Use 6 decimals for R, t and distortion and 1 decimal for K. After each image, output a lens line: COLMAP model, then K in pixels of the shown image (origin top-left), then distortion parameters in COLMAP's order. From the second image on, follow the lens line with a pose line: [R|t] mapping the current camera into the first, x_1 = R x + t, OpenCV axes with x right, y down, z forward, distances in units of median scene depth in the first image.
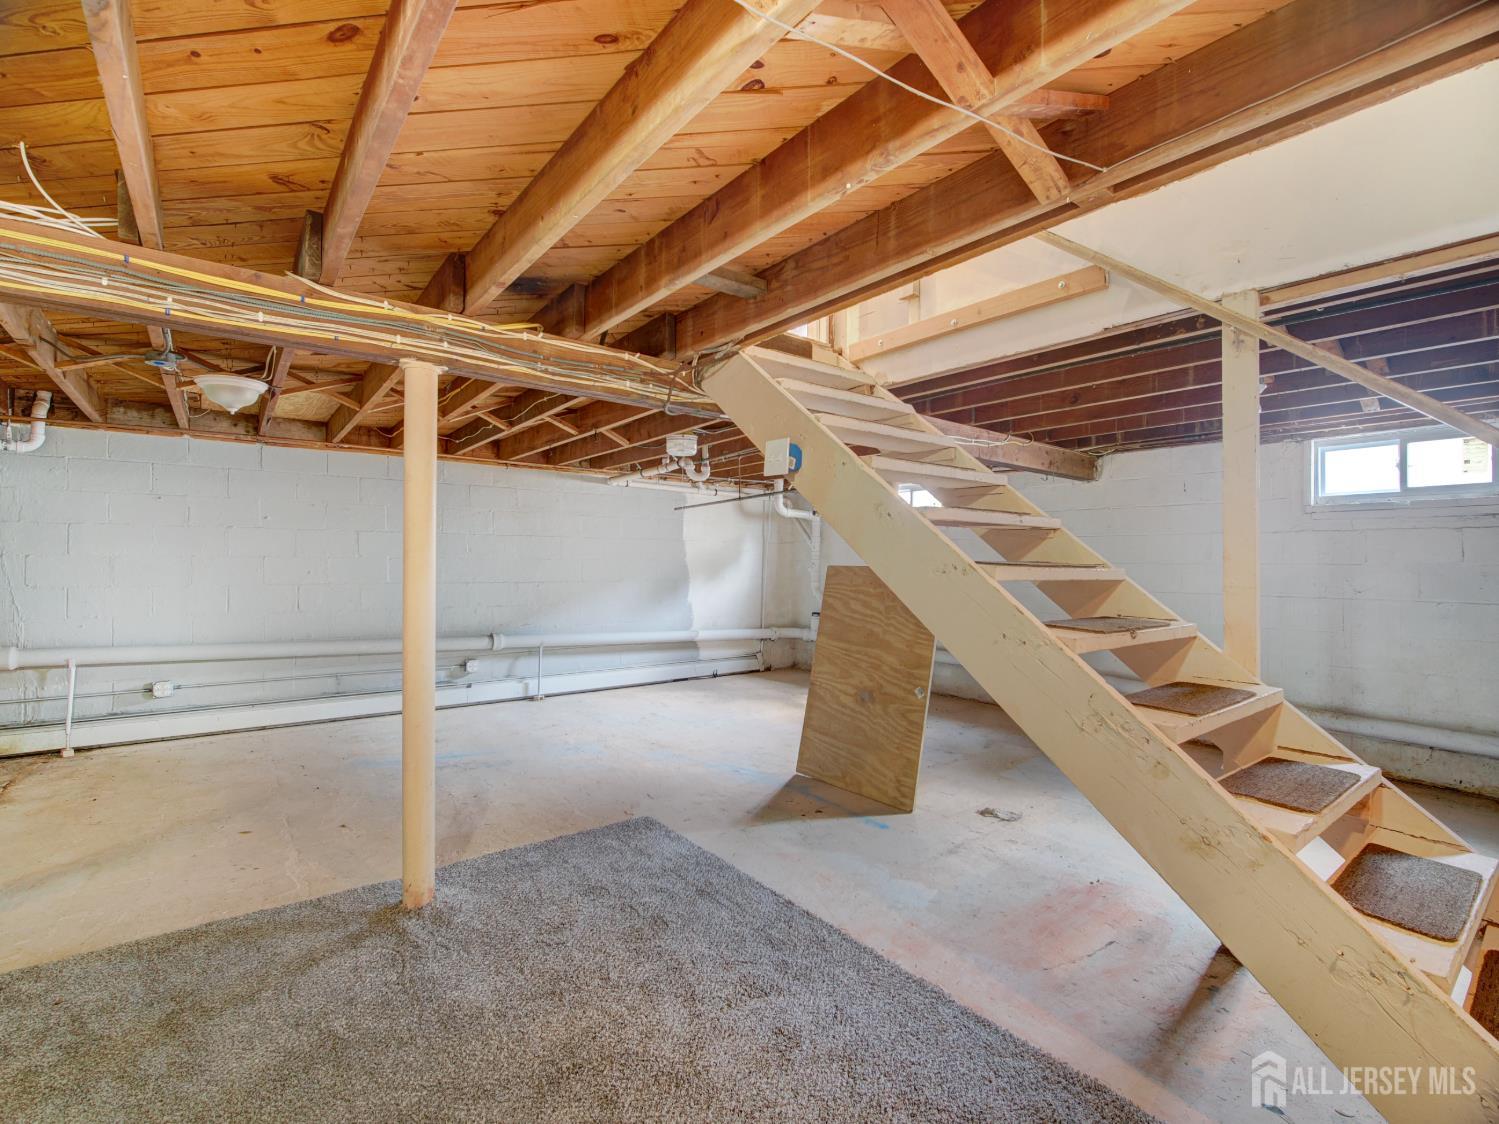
lens RADIAL K [[684.2, 0, 749.5], [0, 684.2, 562.0], [0, 0, 1]] dist [-0.015287, 0.000322]
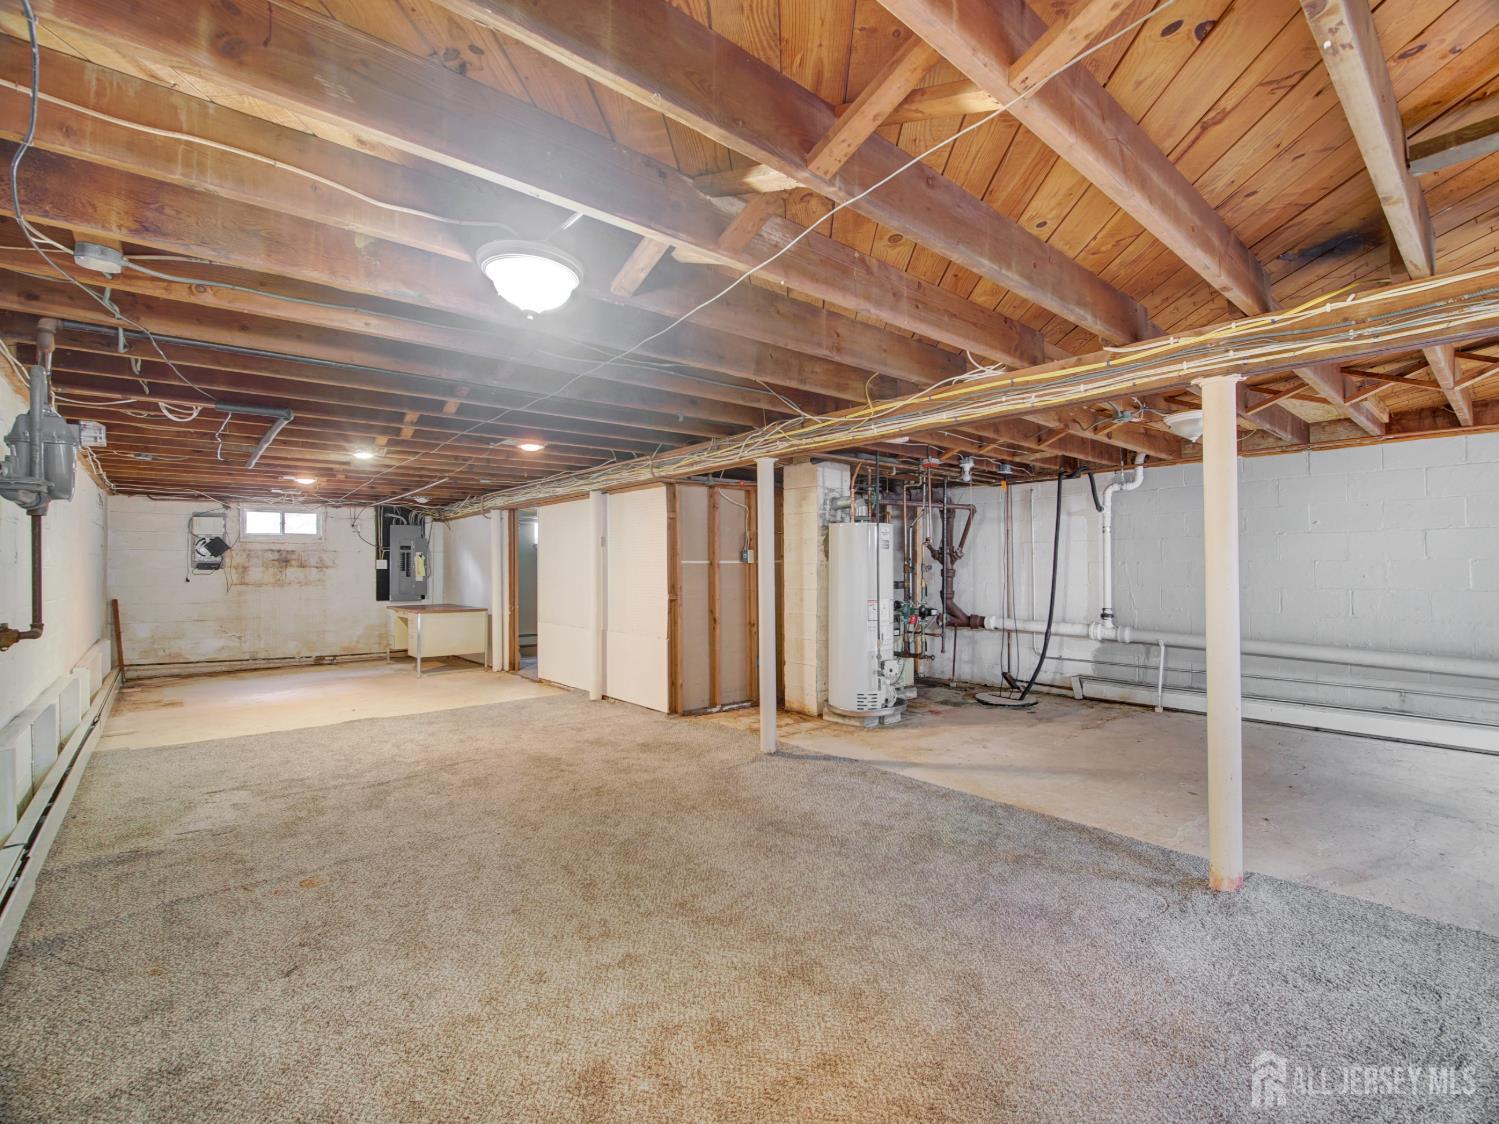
lens RADIAL K [[684.2, 0, 749.5], [0, 684.2, 562.0], [0, 0, 1]] dist [-0.015287, 0.000322]
pose [[0.045588, -0.014251, -0.998859, 0.545961], [0.006494, 0.999881, -0.013969, 0.006348], [0.998939, -0.005849, 0.045675, 0.224475]]
